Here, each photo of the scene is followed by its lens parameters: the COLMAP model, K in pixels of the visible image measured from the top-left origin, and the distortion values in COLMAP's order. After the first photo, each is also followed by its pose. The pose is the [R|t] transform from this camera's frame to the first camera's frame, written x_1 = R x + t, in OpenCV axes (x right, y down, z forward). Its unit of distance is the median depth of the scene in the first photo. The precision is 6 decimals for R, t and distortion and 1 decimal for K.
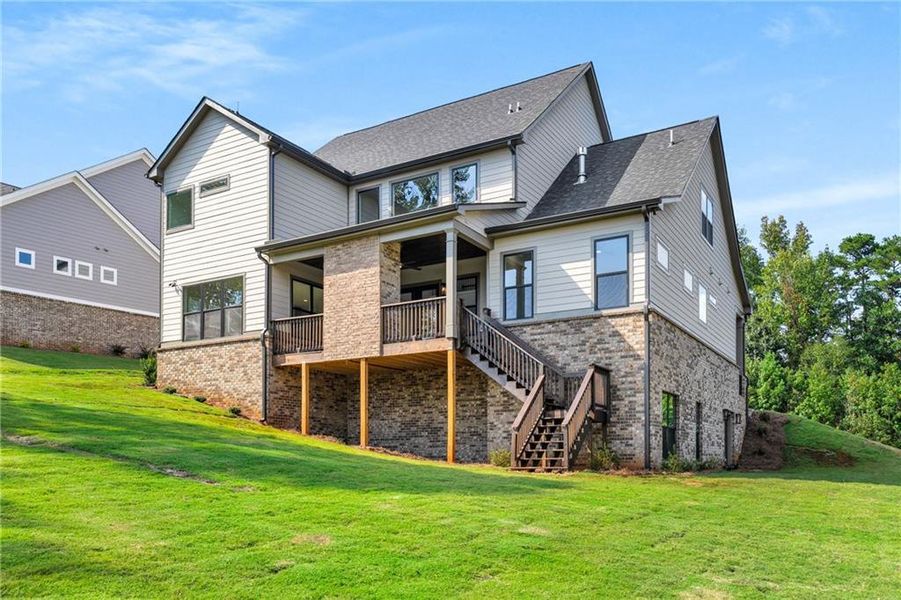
lens RADIAL K [[725.7, 0, 458.3], [0, 725.7, 455.3], [0, 0, 1]] dist [-0.017937, 0.021411]
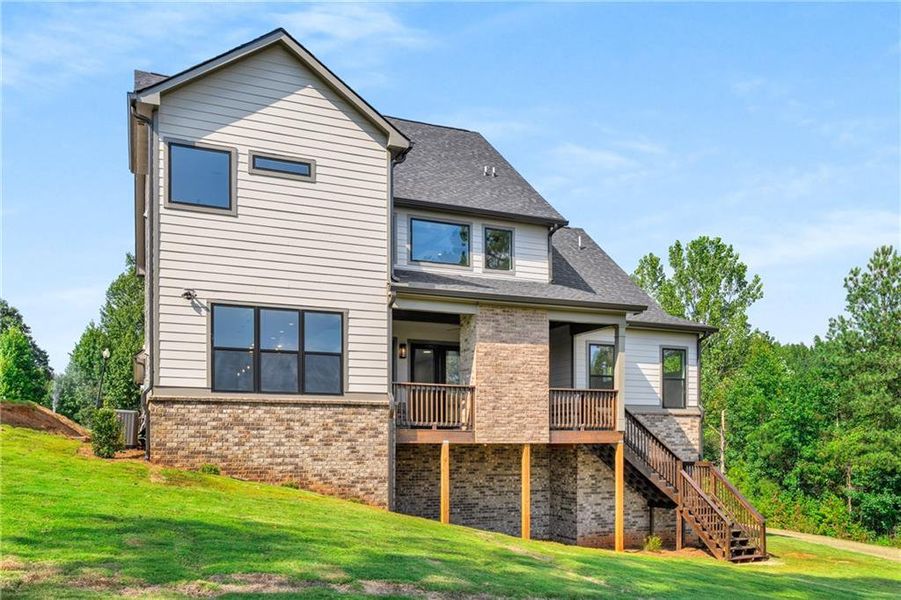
lens RADIAL K [[725.7, 0, 454.6], [0, 725.7, 445.0], [0, 0, 1]] dist [-0.017937, 0.021411]
pose [[0.590511, -0.002538, 0.807026, -0.808706], [-0.008201, 0.999925, 0.009146, -0.124508], [-0.806988, -0.012020, 0.590445, 0.485053]]
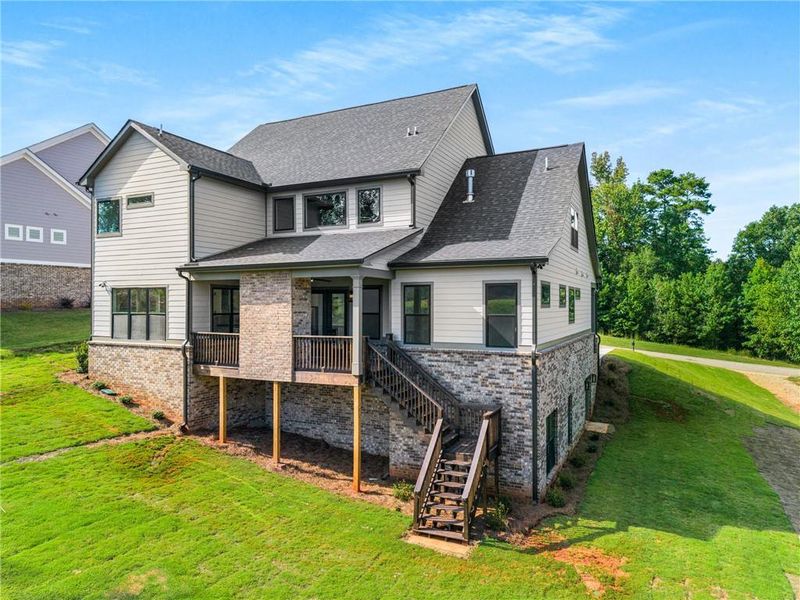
lens RADIAL K [[531.7, 0, 407.1], [0, 531.7, 302.2], [0, 0, 1]] dist [0.022121, -0.027792]
pose [[0.996695, -0.000197, 0.081238, 0.000457], [-0.000253, 0.999985, 0.005525, -0.229361], [-0.081238, -0.005527, 0.996679, 0.165166]]
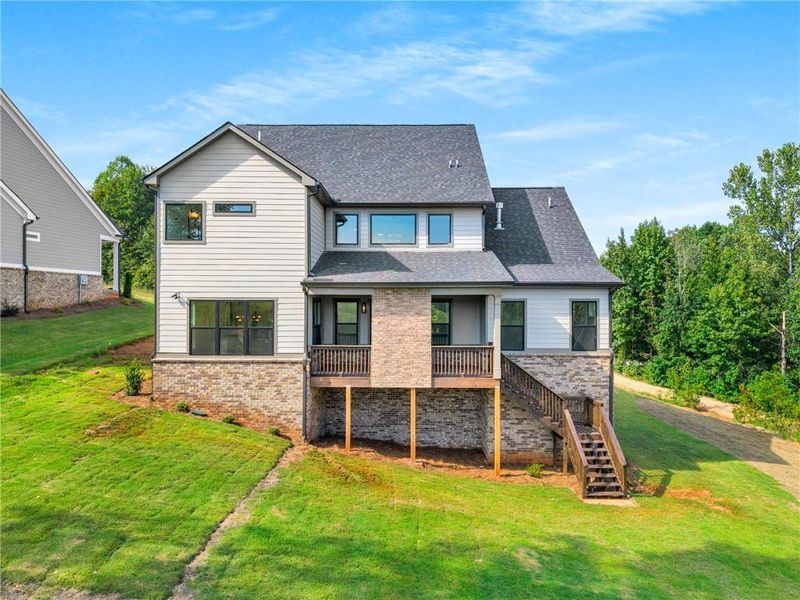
lens RADIAL K [[531.7, 0, 403.6], [0, 531.7, 301.6], [0, 0, 1]] dist [0.022121, -0.027792]
pose [[0.863776, 0.005192, 0.503849, -0.527252], [-0.008673, 0.999952, 0.004564, -0.250859], [-0.503801, -0.008312, 0.863780, 0.220246]]
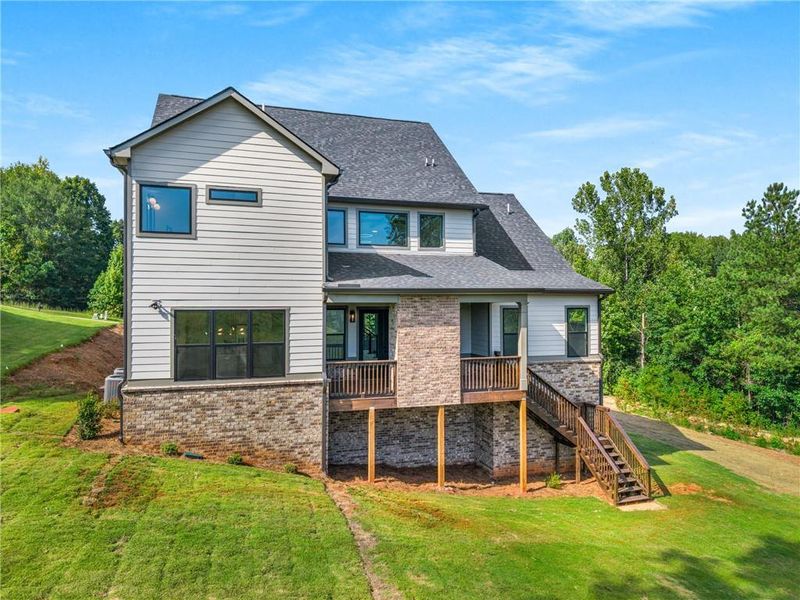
lens RADIAL K [[531.7, 0, 402.7], [0, 531.7, 298.9], [0, 0, 1]] dist [0.022121, -0.027792]
pose [[0.664058, 0.009020, 0.747627, -0.687662], [-0.006661, 0.999959, -0.006148, -0.257911], [-0.747652, -0.000897, 0.664091, 0.457119]]
